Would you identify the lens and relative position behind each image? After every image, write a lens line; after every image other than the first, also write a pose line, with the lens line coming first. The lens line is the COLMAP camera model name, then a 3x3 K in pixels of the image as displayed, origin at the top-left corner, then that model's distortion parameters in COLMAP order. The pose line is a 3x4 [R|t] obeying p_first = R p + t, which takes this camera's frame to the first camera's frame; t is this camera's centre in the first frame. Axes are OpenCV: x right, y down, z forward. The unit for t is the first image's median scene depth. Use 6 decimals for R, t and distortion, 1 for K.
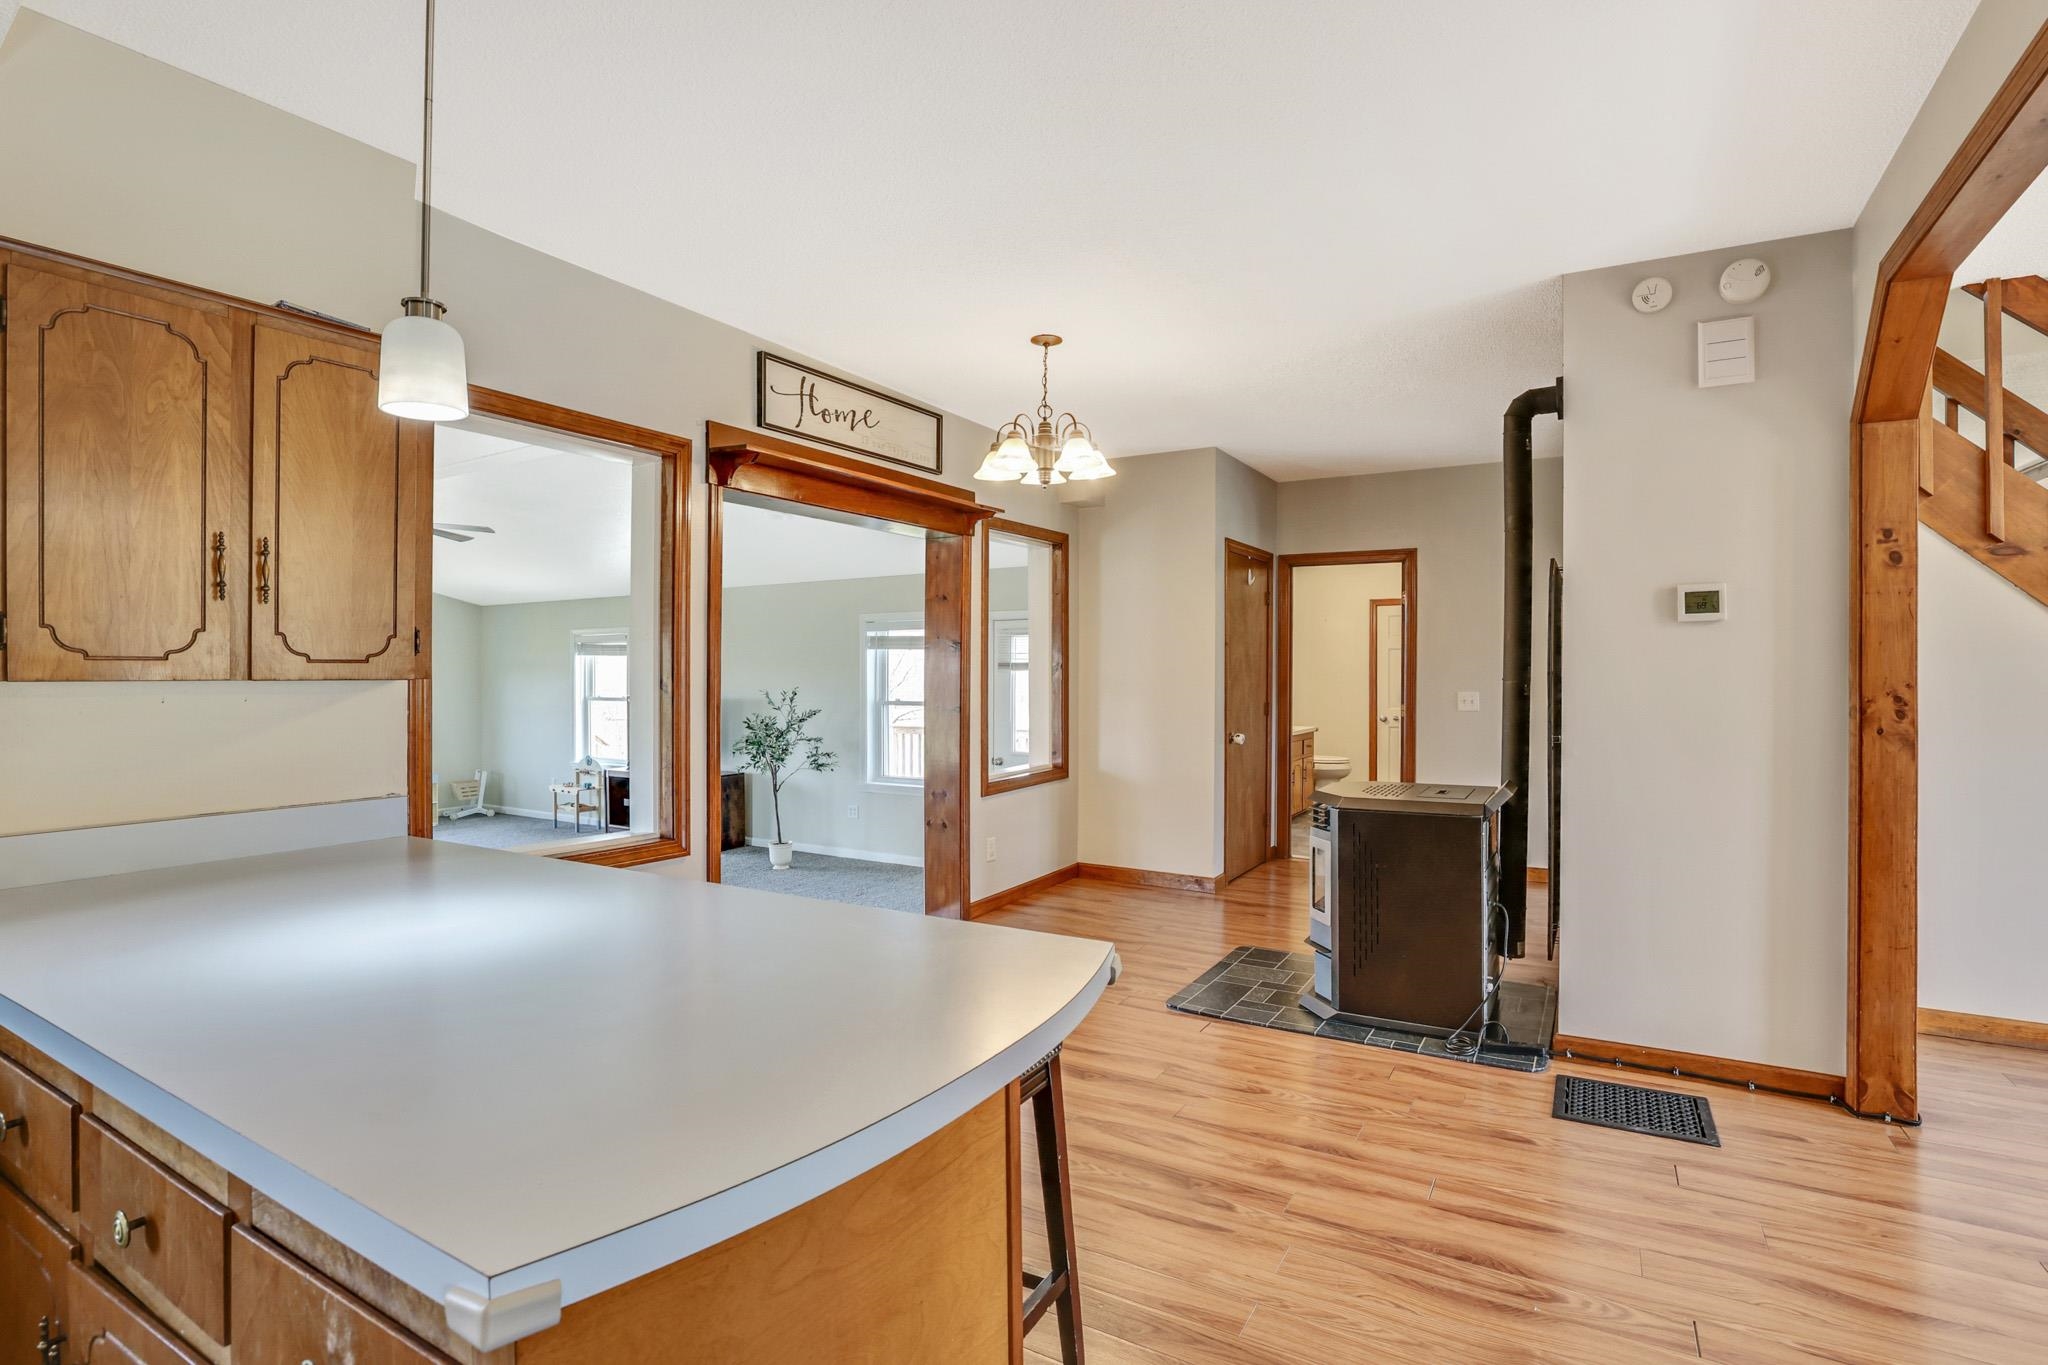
lens RADIAL K [[944.4, 0, 1054.4], [0, 944.4, 670.0], [0, 0, 1]] dist [-0.027982, 0.004666]
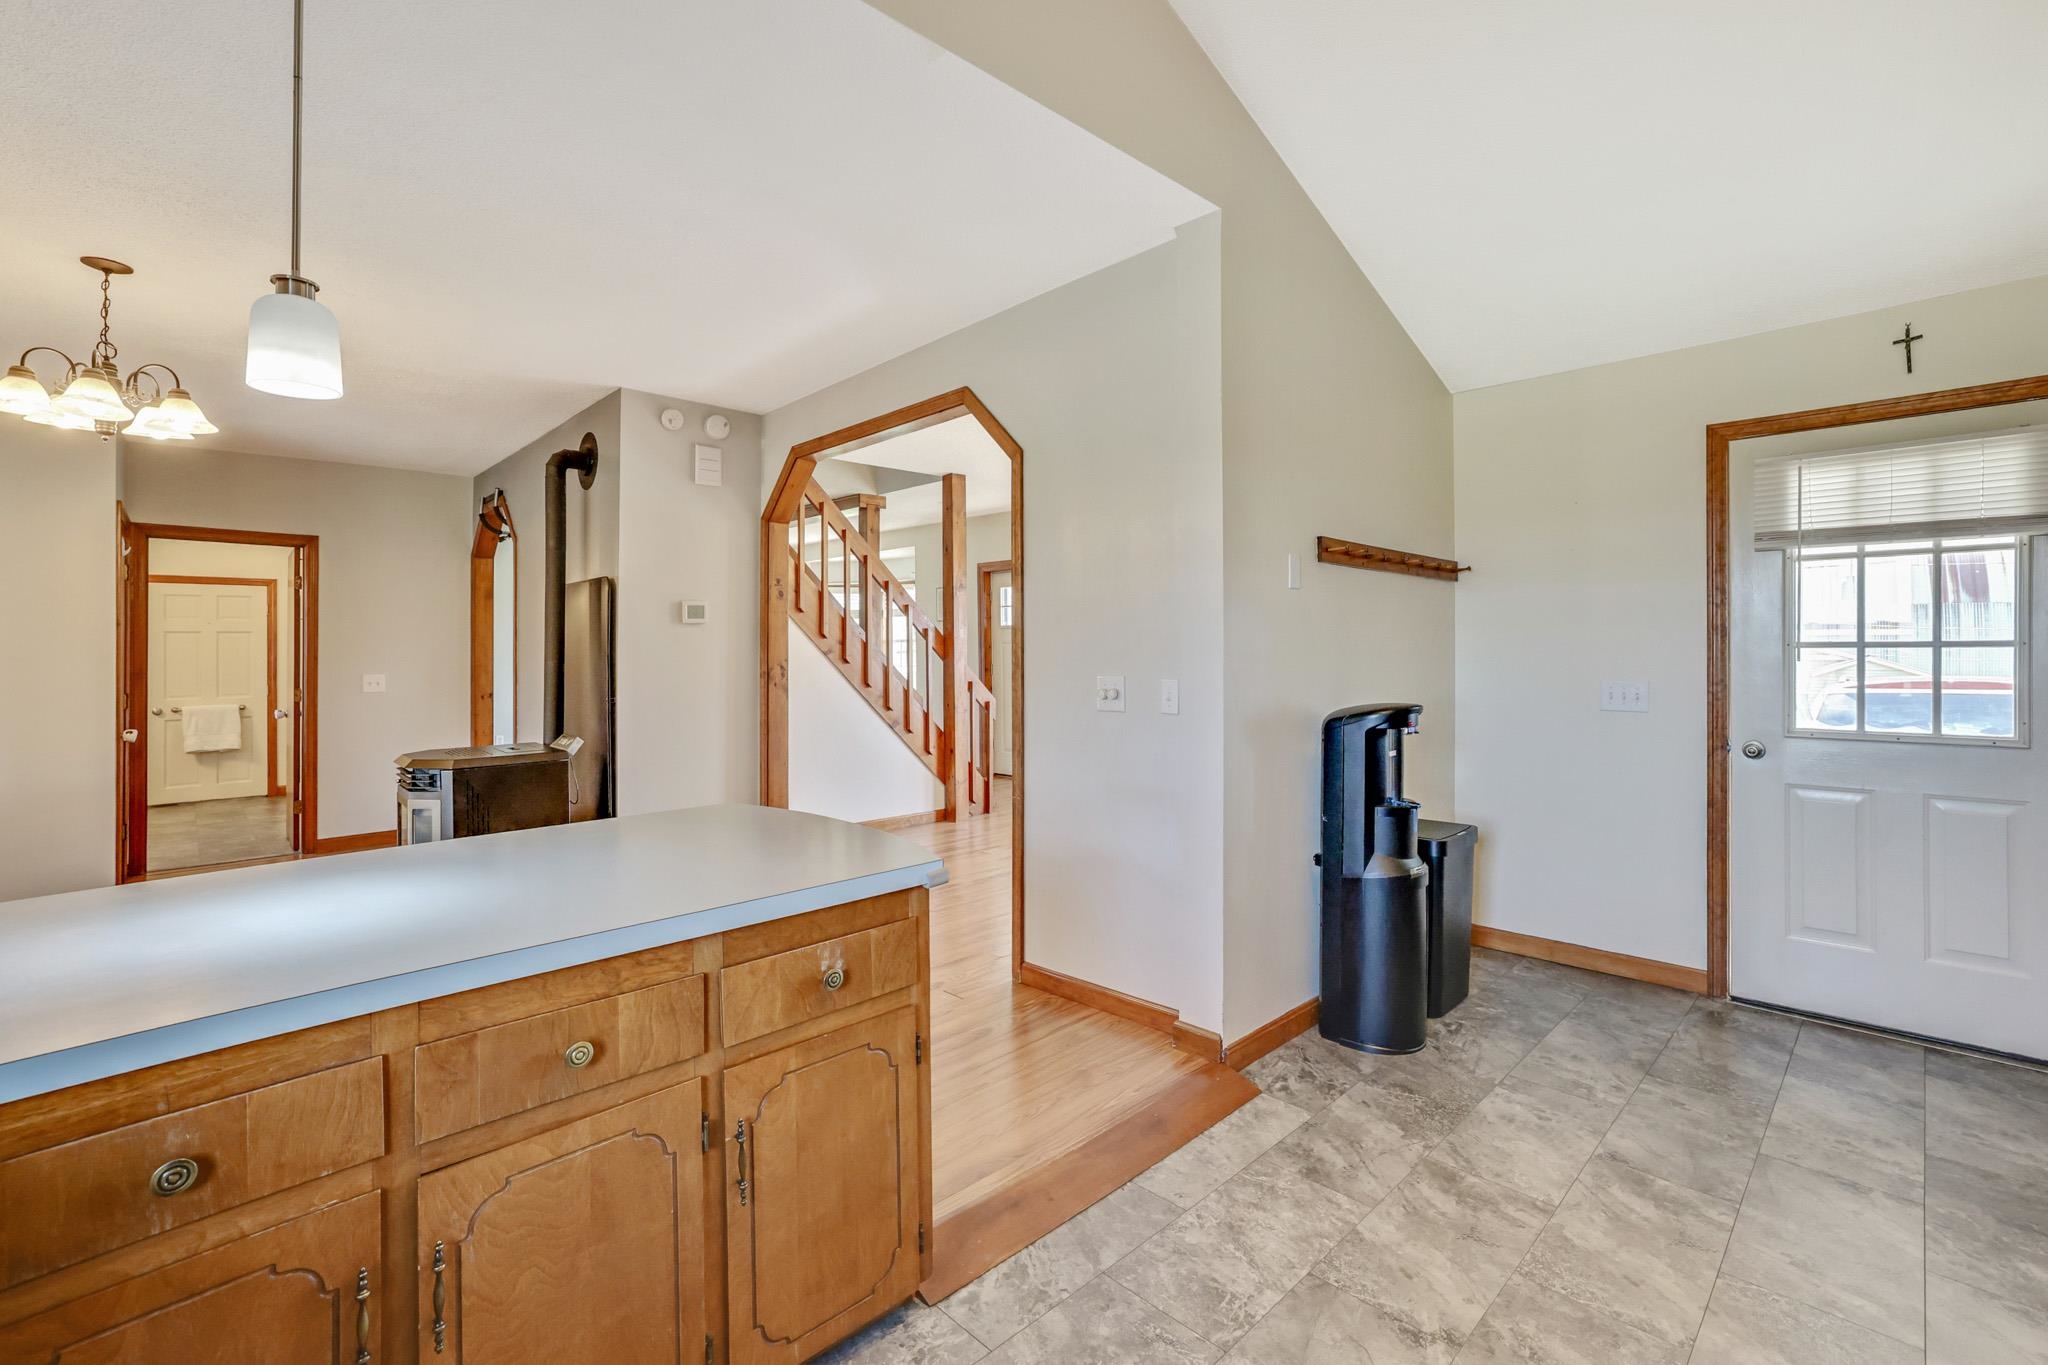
lens RADIAL K [[890.9, 0, 1008.2], [0, 890.9, 598.6], [0, 0, 1]] dist [-0.023767, 0.002953]
pose [[0.298012, 0.054743, 0.952991, -0.445639], [0.007447, 0.998190, -0.059668, 0.001916], [-0.954533, 0.024878, 0.297065, -0.001870]]
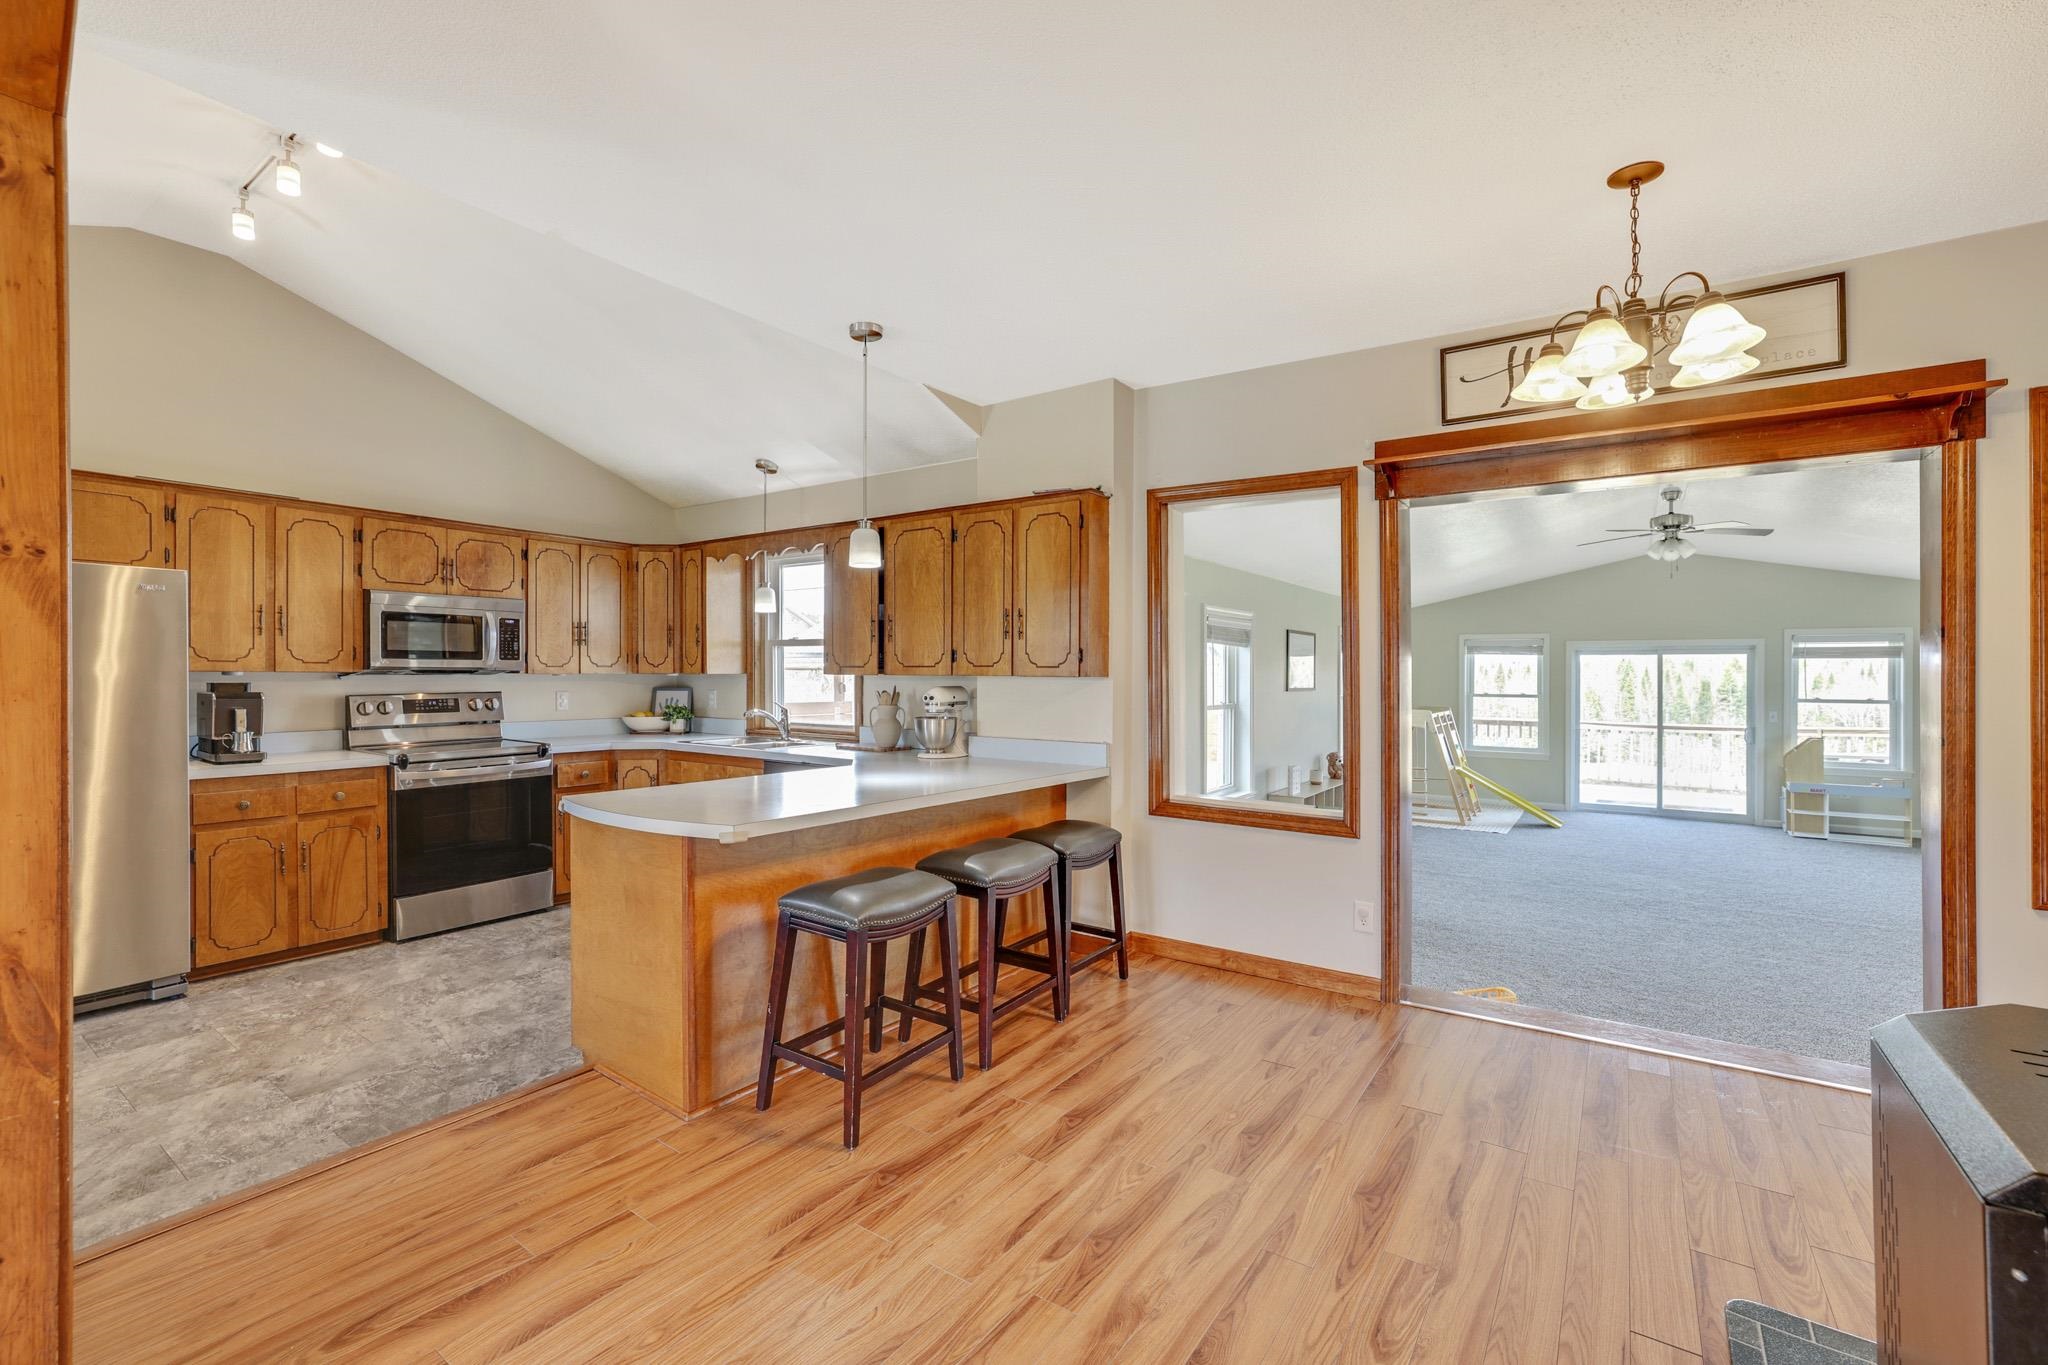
lens RADIAL K [[890.9, 0, 1036.9], [0, 890.9, 670.2], [0, 0, 1]] dist [-0.023767, 0.002953]
pose [[-0.066571, 0.001672, -0.997780, 0.521122], [-0.000922, 0.999998, 0.001737, -0.002526], [0.997781, 0.001036, -0.066569, 0.516915]]
